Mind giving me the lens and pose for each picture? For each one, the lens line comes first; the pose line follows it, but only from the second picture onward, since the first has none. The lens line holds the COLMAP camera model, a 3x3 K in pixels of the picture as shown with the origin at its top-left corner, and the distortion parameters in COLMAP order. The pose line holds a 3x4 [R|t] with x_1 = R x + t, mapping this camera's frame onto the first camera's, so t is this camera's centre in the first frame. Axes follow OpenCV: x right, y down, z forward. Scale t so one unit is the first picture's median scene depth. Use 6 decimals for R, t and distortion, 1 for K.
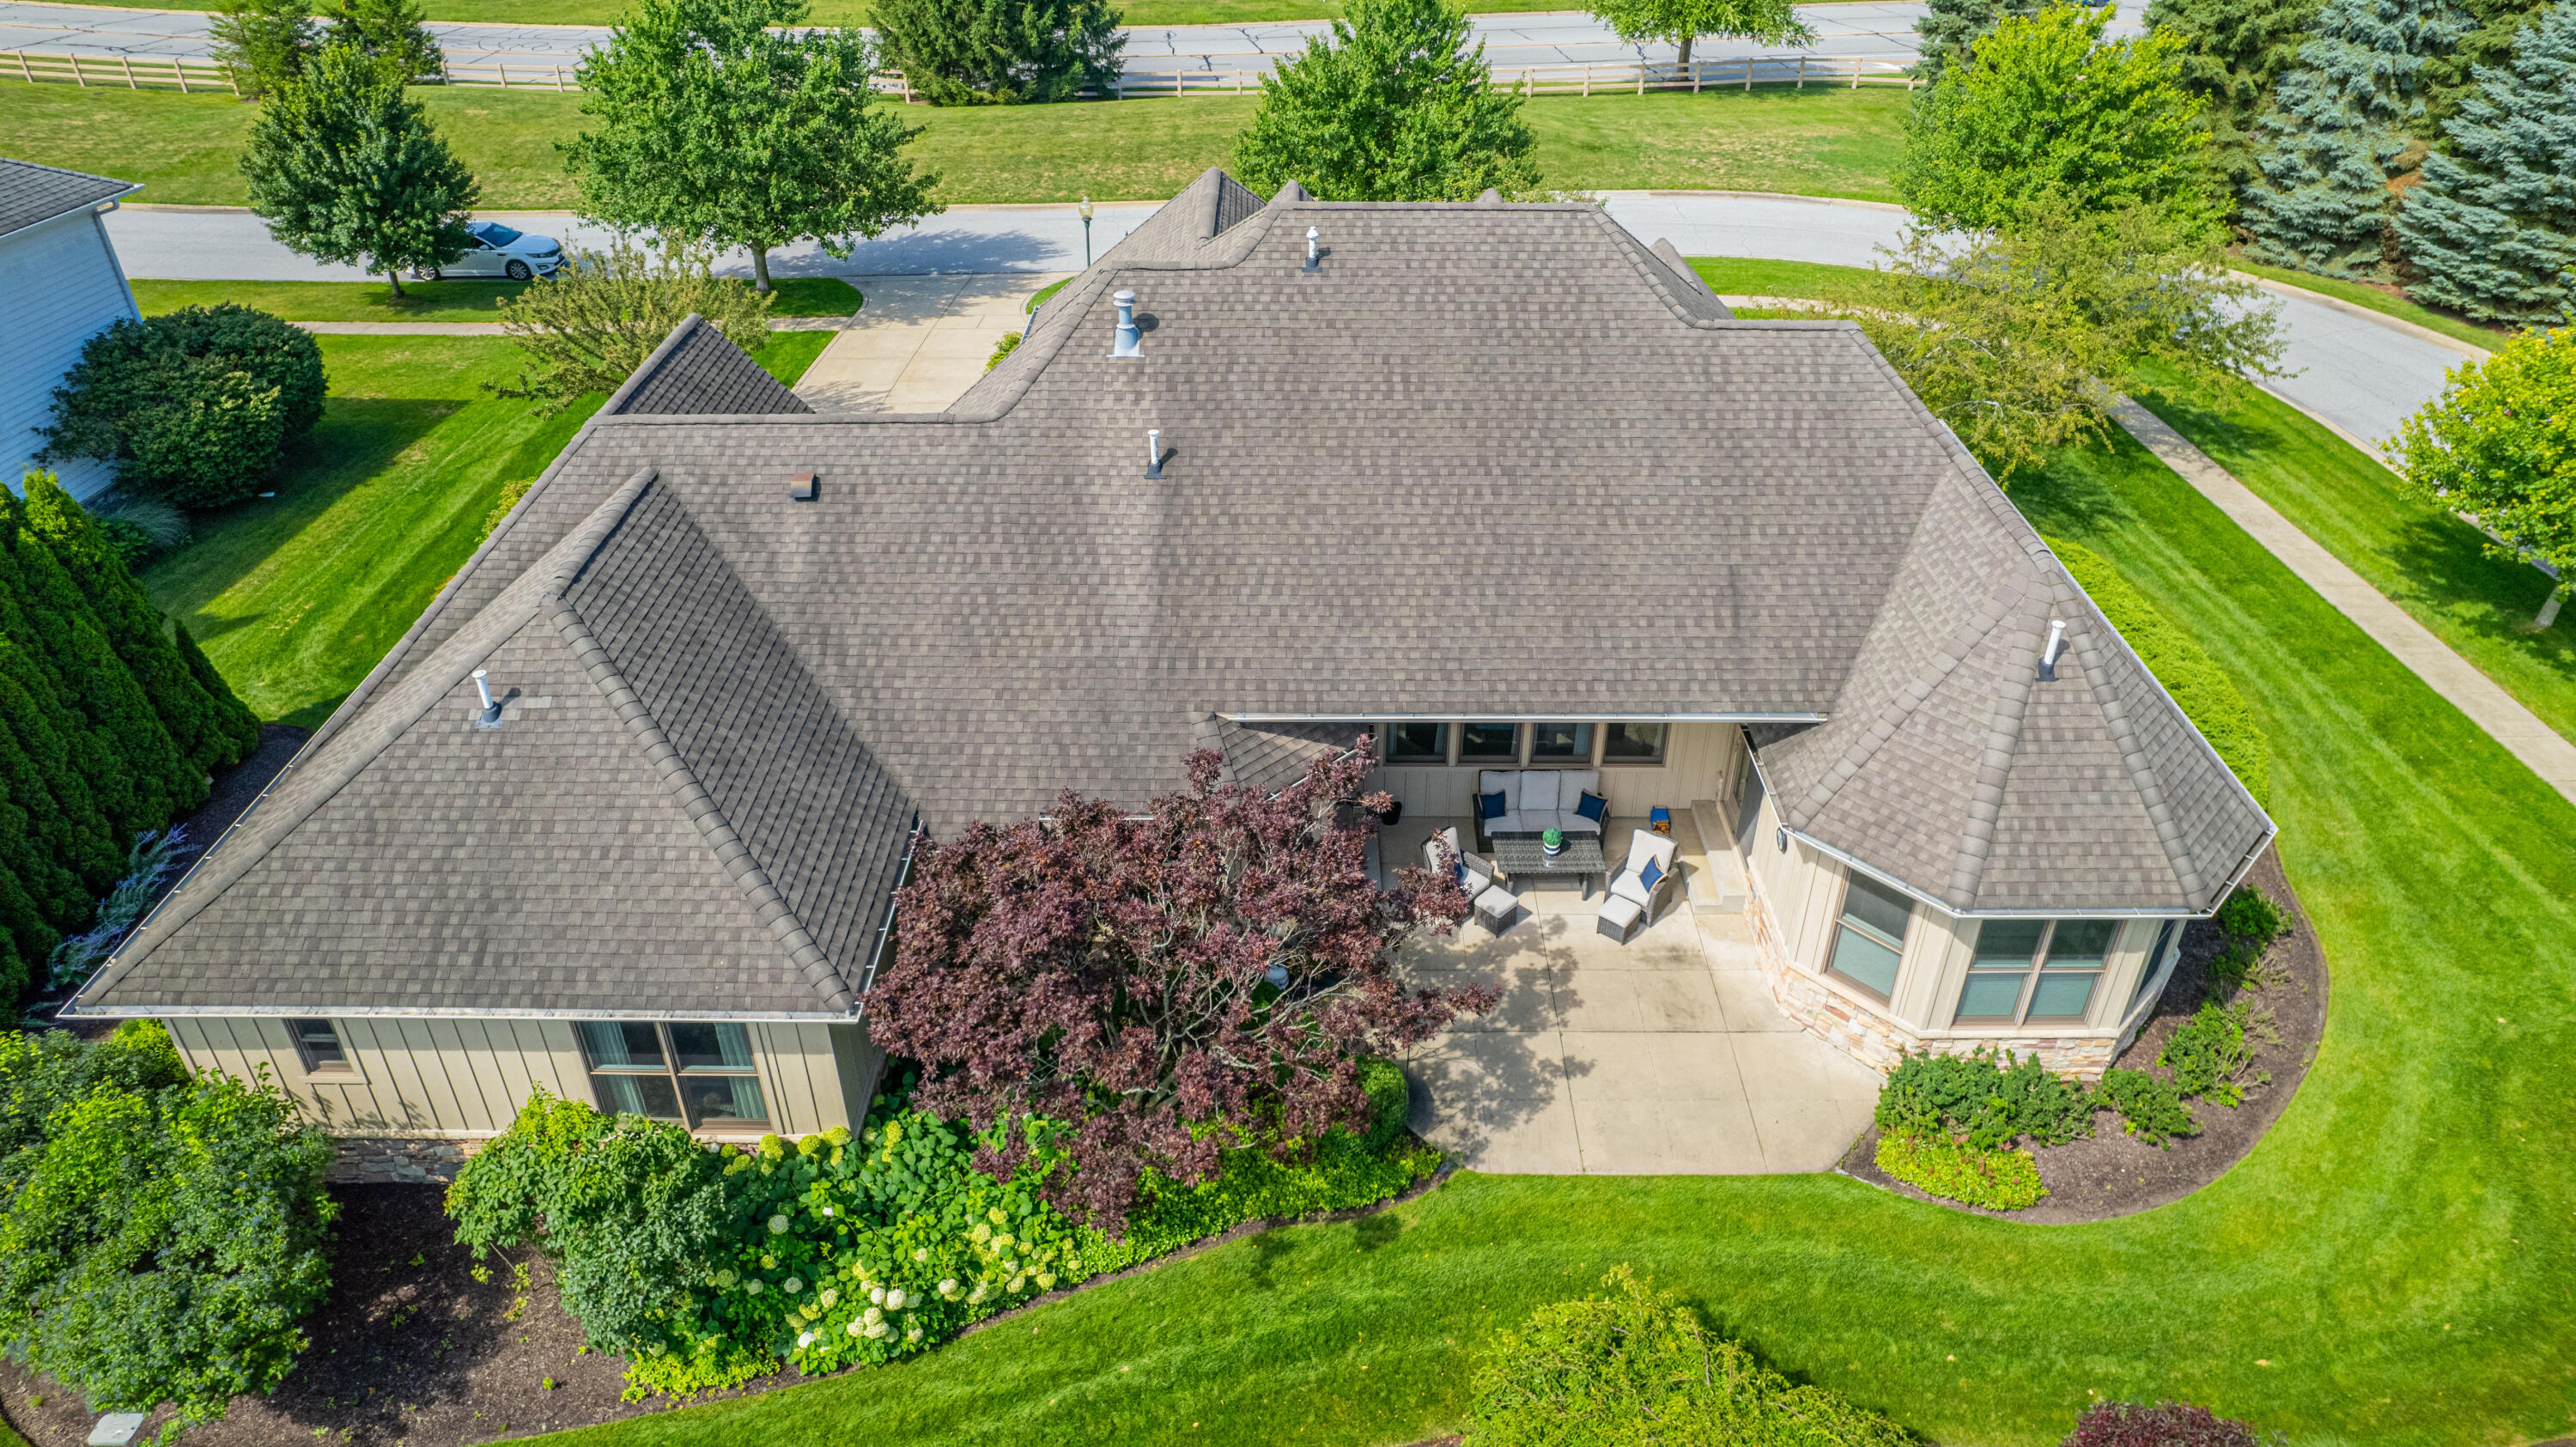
lens RADIAL K [[1632.5, 0, 1281.5], [0, 1632.5, 717.9], [0, 0, 1]] dist [-0.049648, 0.051336]
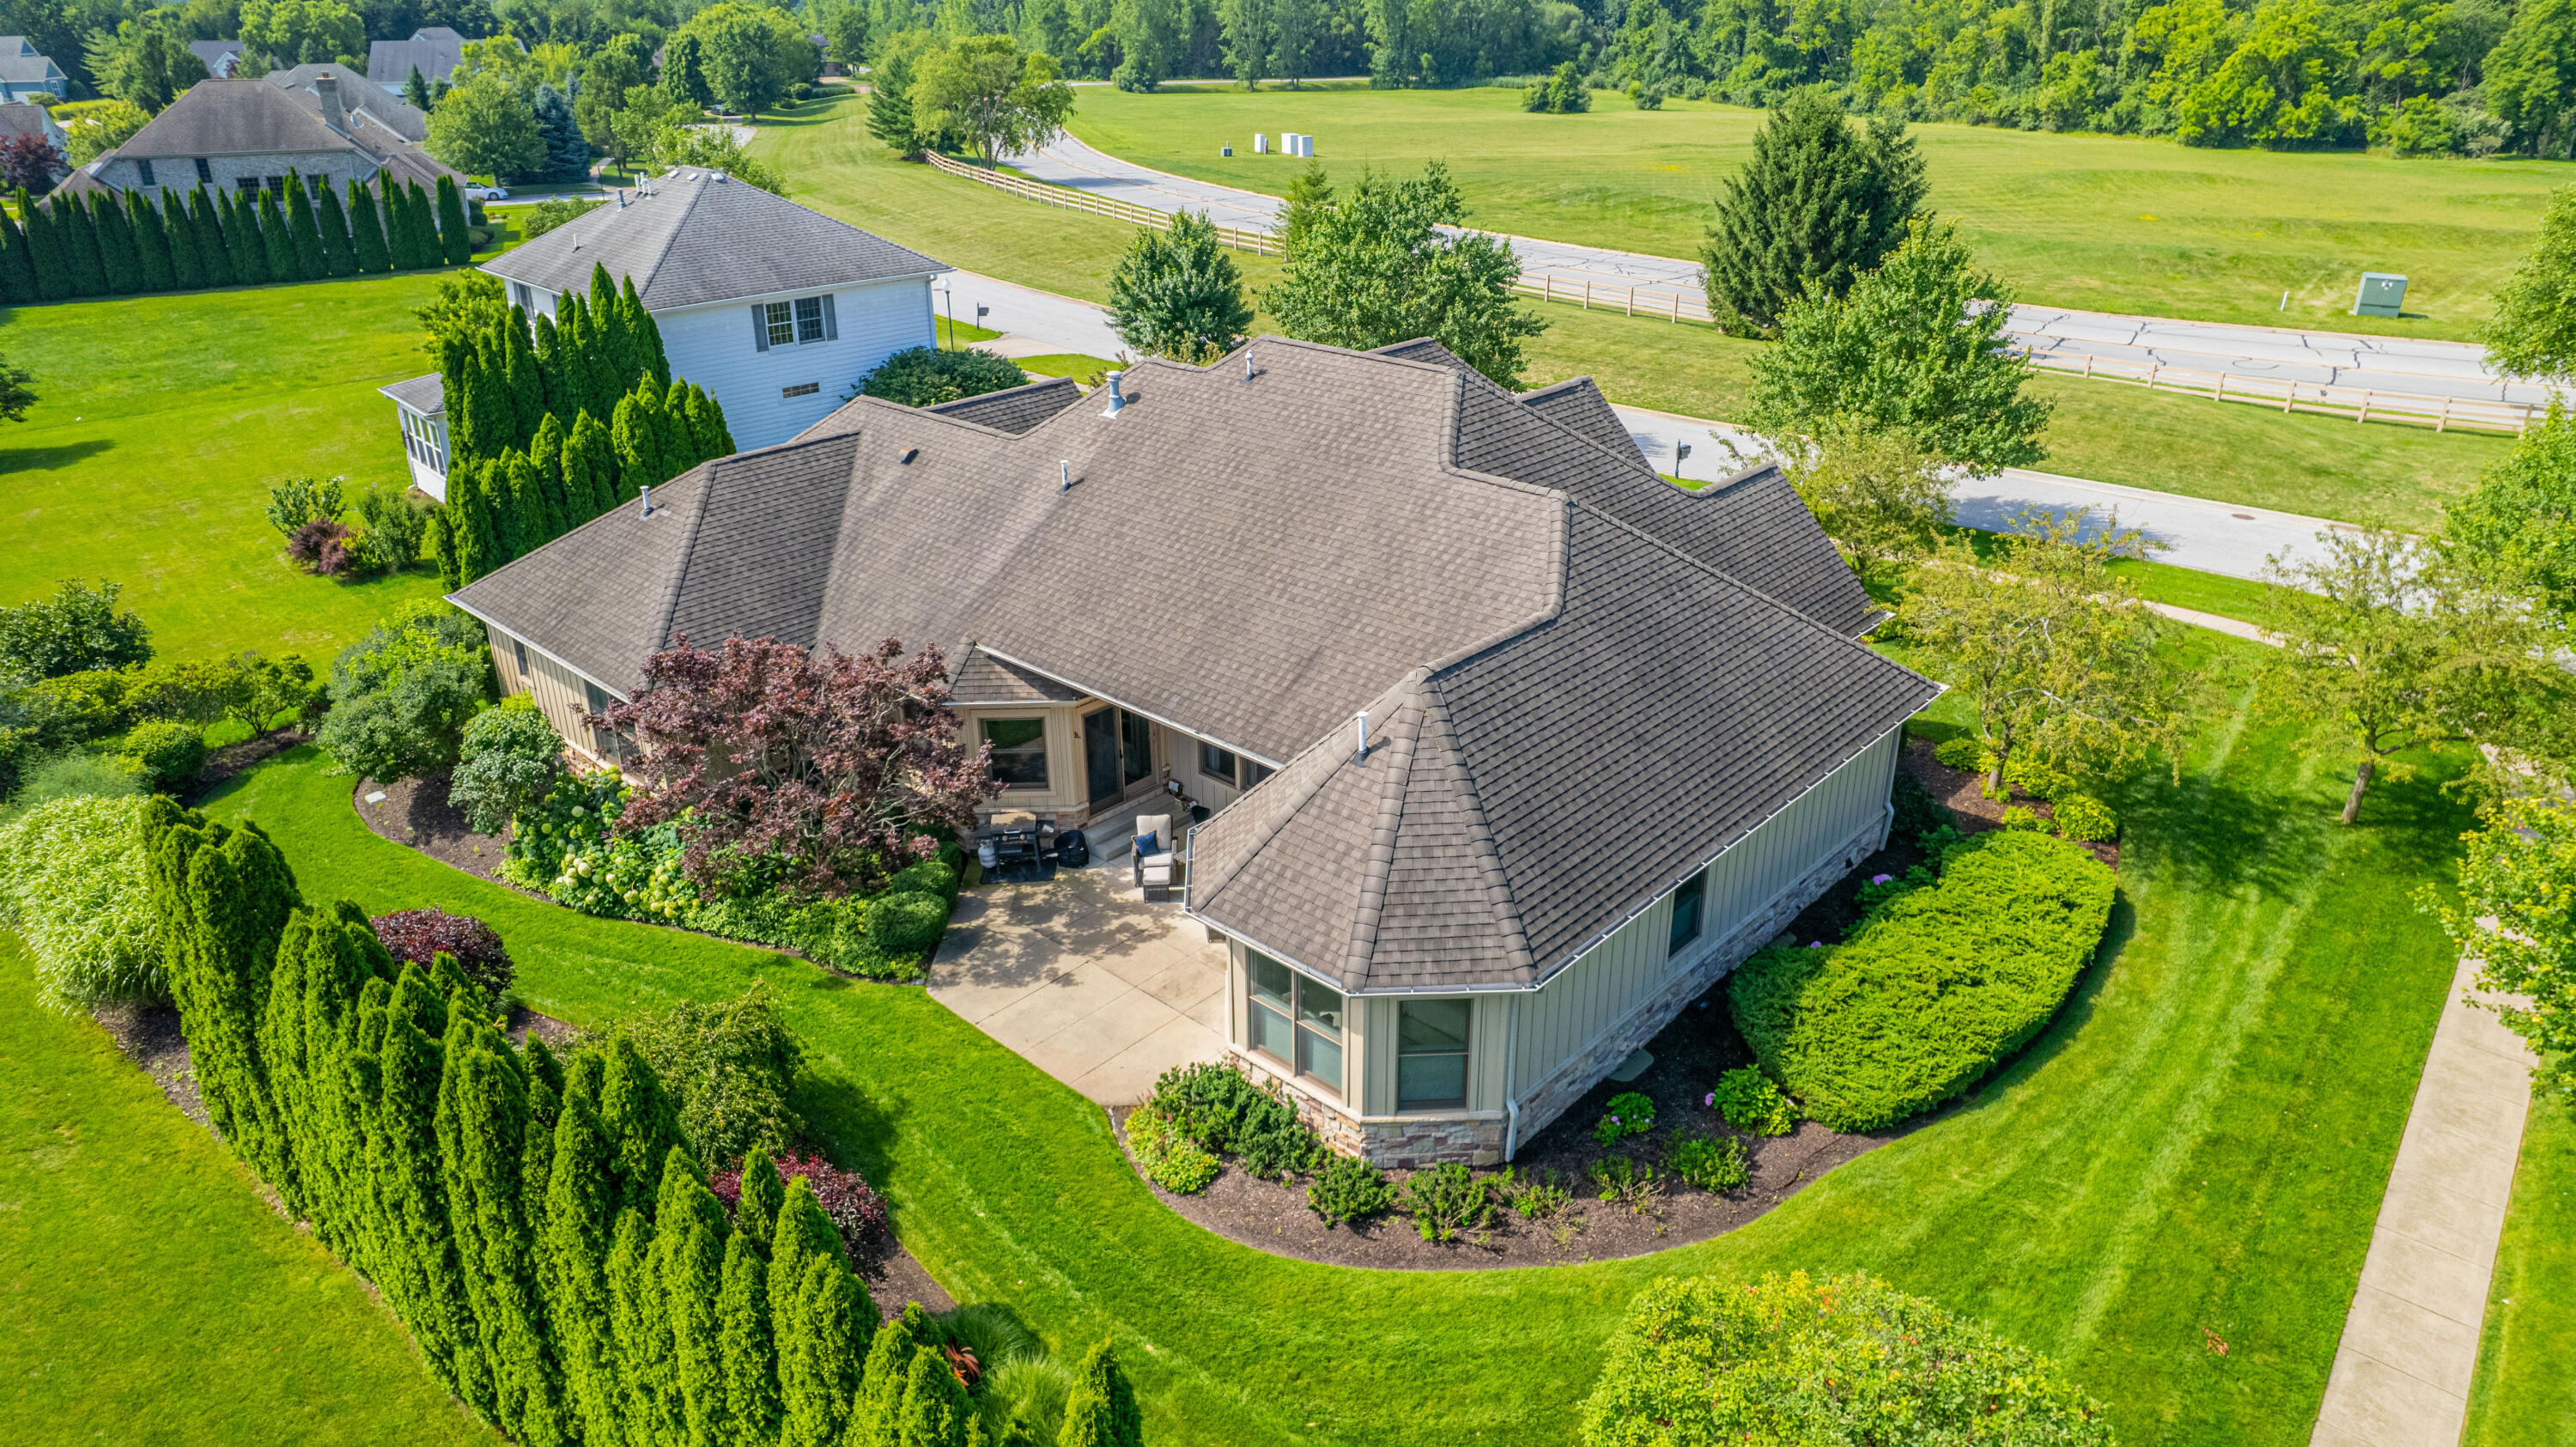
lens RADIAL K [[1632.5, 0, 1297.9], [0, 1632.5, 711.2], [0, 0, 1]] dist [-0.049648, 0.051336]
pose [[0.736055, 0.273378, -0.619264, 1.054103], [-0.363078, 0.931537, -0.020321, -0.019595], [0.571312, 0.239798, 0.784920, 0.062785]]
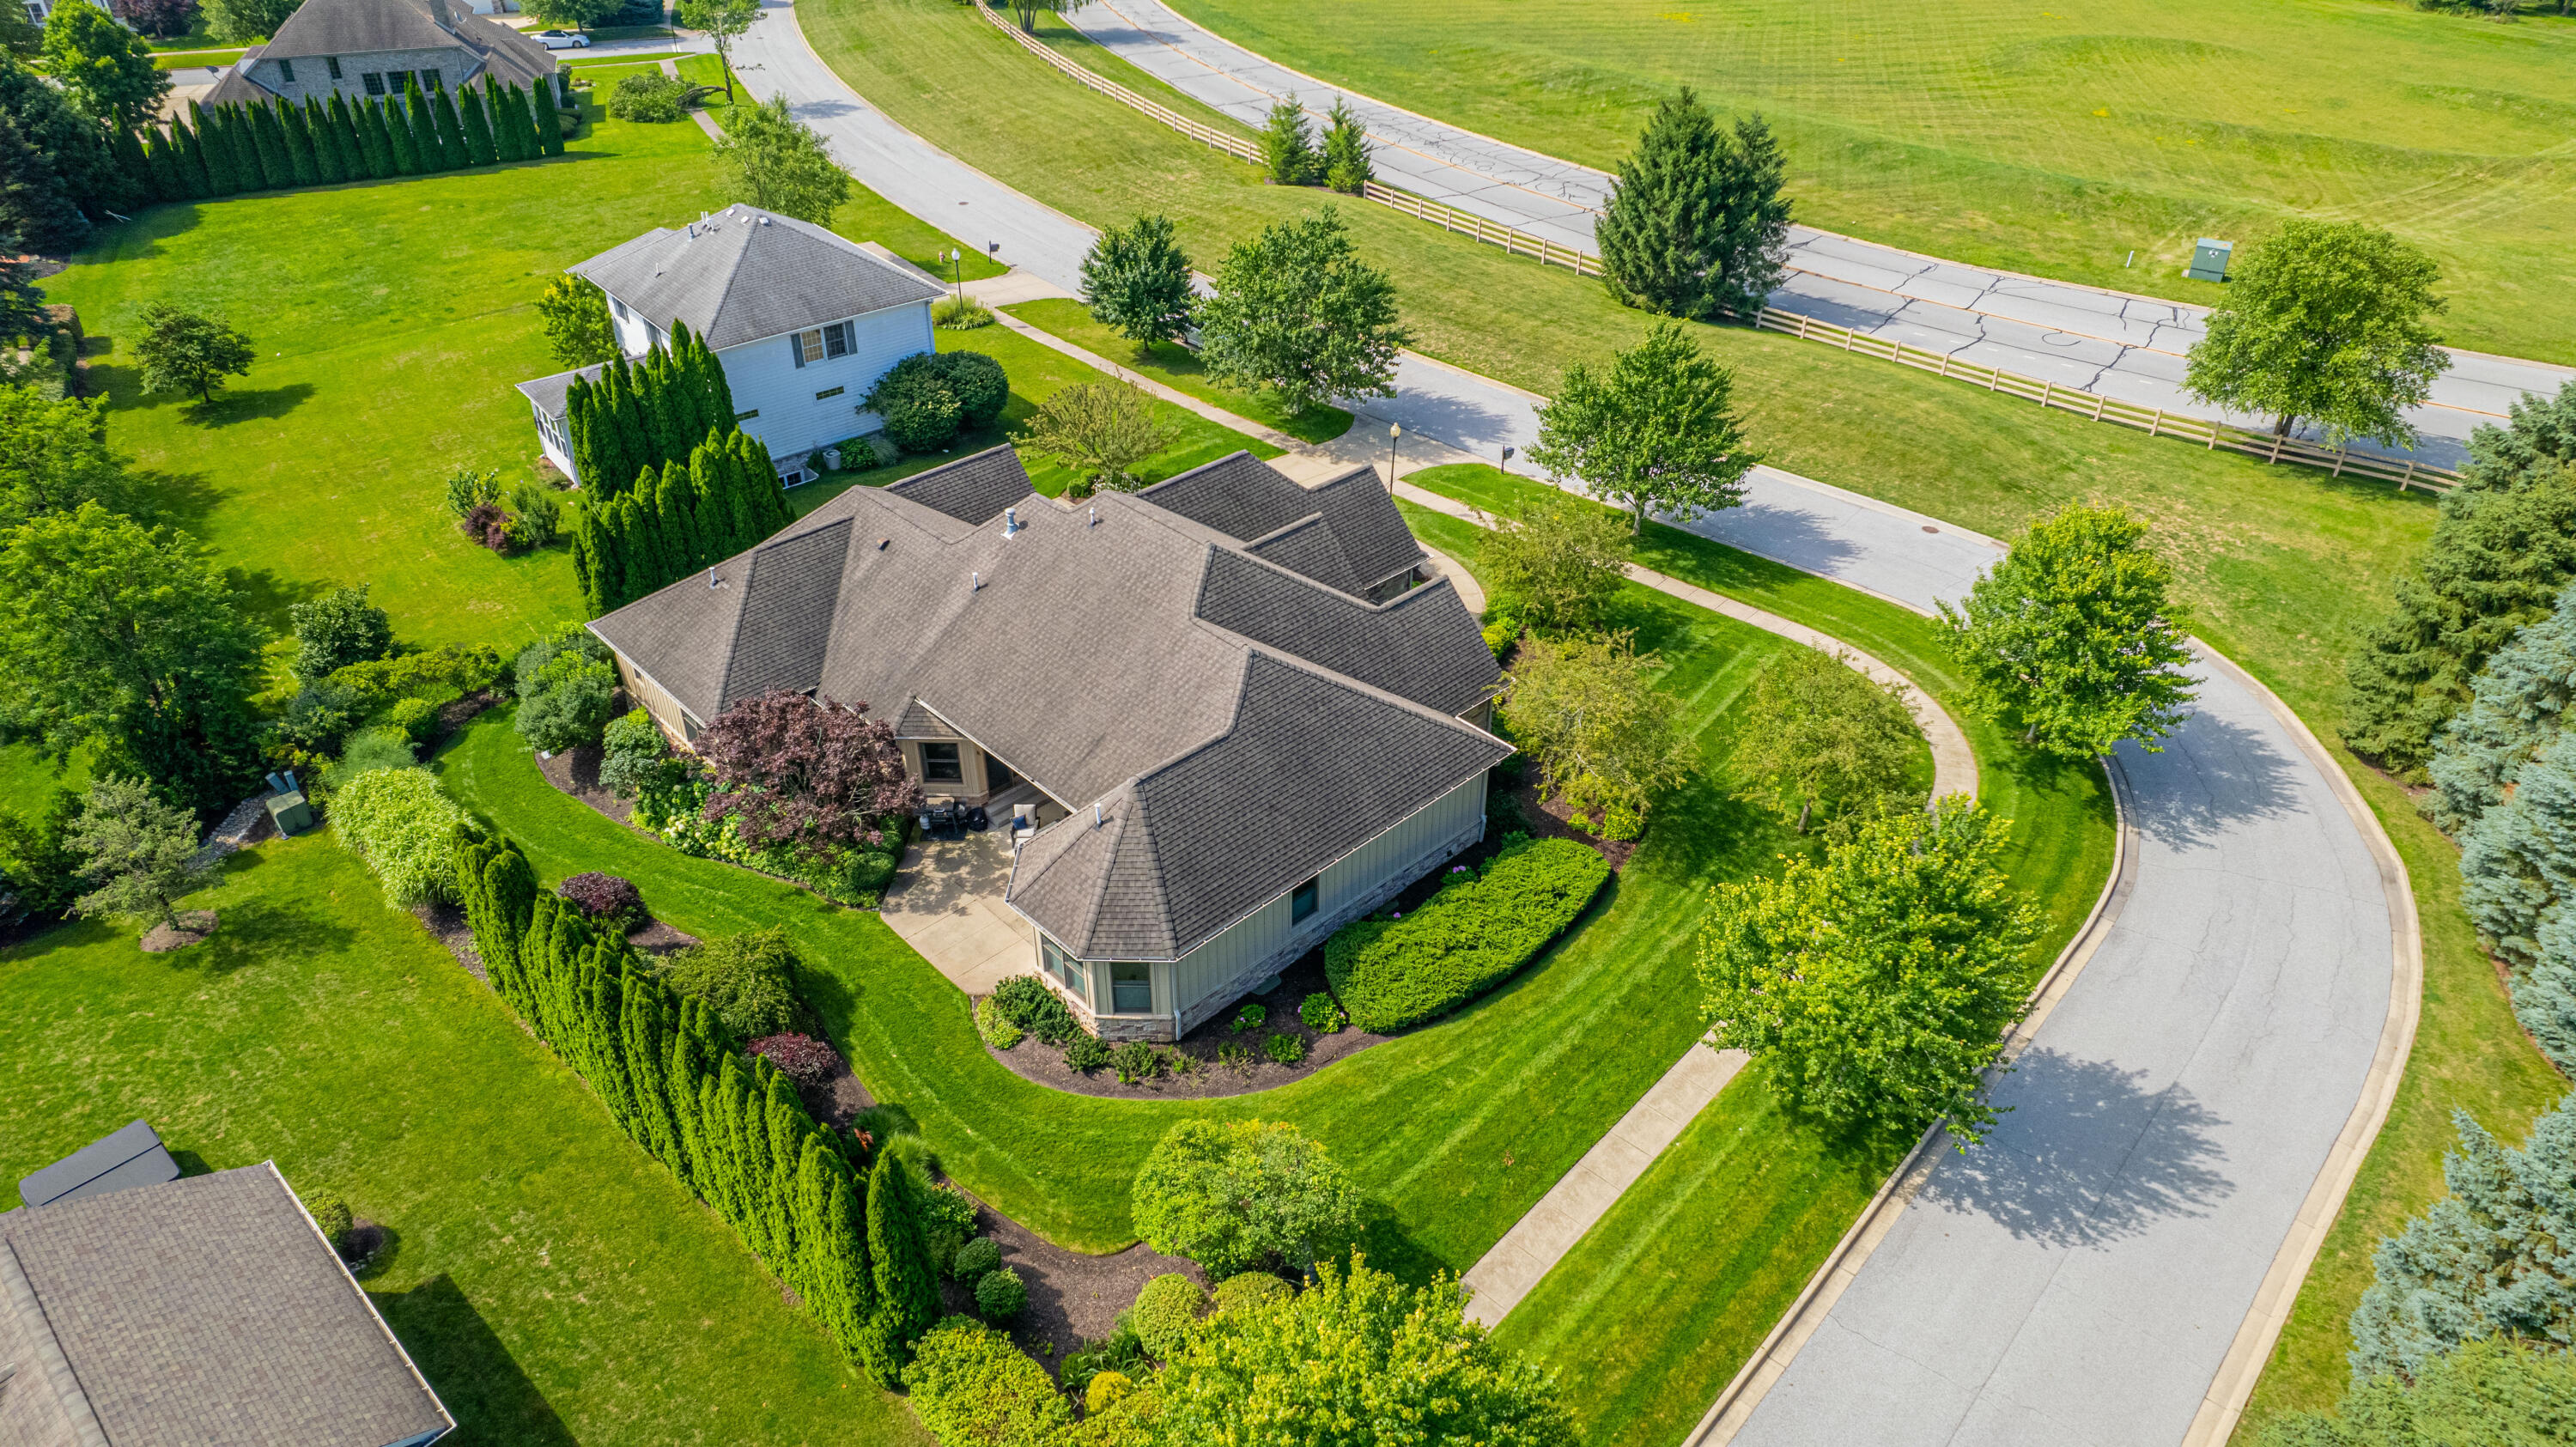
lens RADIAL K [[1632.5, 0, 1304.0], [0, 1632.5, 712.2], [0, 0, 1]] dist [-0.049648, 0.051336]
pose [[0.697043, 0.398631, -0.596007, 1.705480], [-0.393399, 0.907553, 0.146917, -0.530965], [0.599474, 0.132062, 0.789424, -0.473728]]
